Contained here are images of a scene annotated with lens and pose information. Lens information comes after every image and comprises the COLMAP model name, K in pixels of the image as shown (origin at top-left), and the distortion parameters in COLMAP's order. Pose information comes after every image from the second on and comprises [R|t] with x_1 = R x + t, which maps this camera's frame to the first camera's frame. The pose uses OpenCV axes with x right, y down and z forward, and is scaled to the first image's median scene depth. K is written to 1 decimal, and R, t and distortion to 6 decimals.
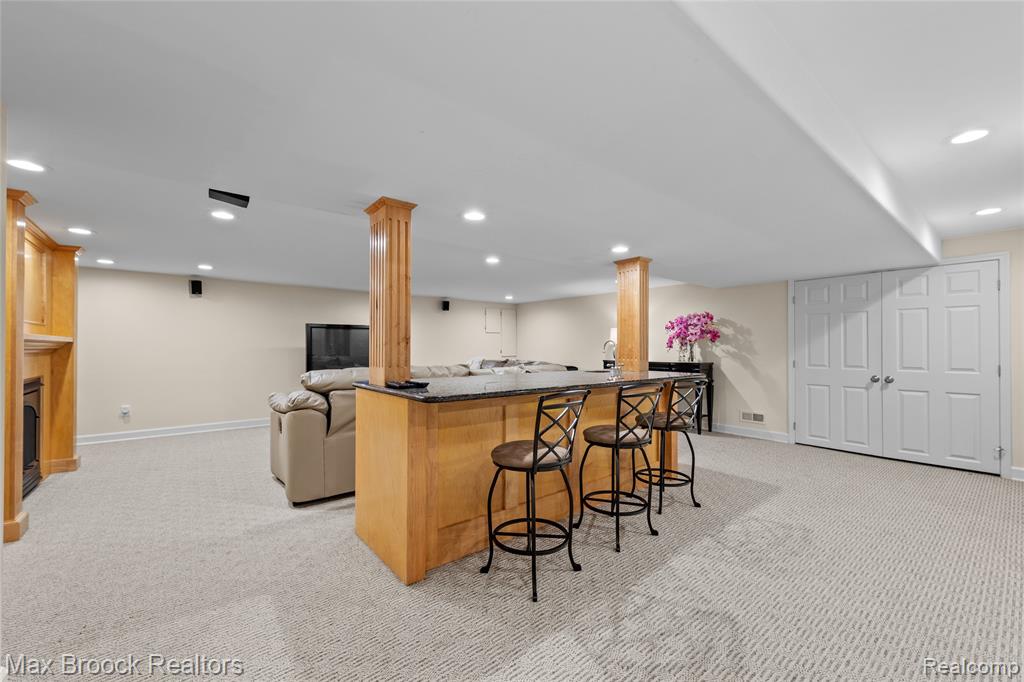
lens RADIAL K [[415.9, 0, 513.9], [0, 415.9, 357.1], [0, 0, 1]] dist [0.000535, -0.000006]
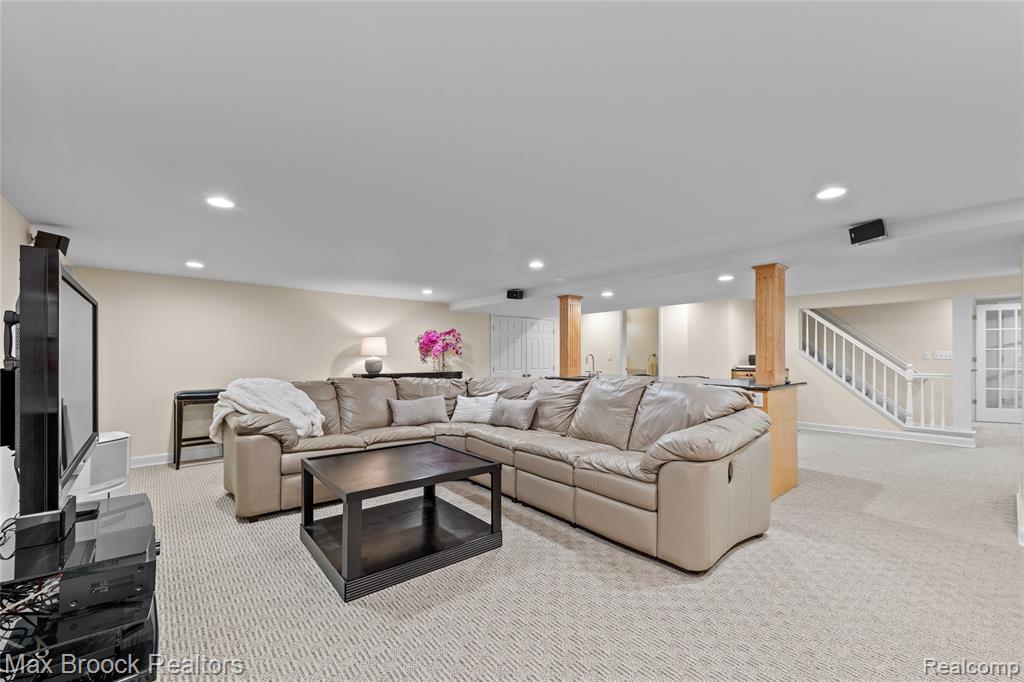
lens RADIAL K [[415.9, 0, 513.9], [0, 415.9, 357.1], [0, 0, 1]] dist [0.000535, -0.000006]
pose [[-0.017866, -0.004427, 0.999831, -1.630957], [0.033605, 0.999423, 0.005026, -0.065746], [-0.999276, 0.033689, -0.017707, 1.764586]]
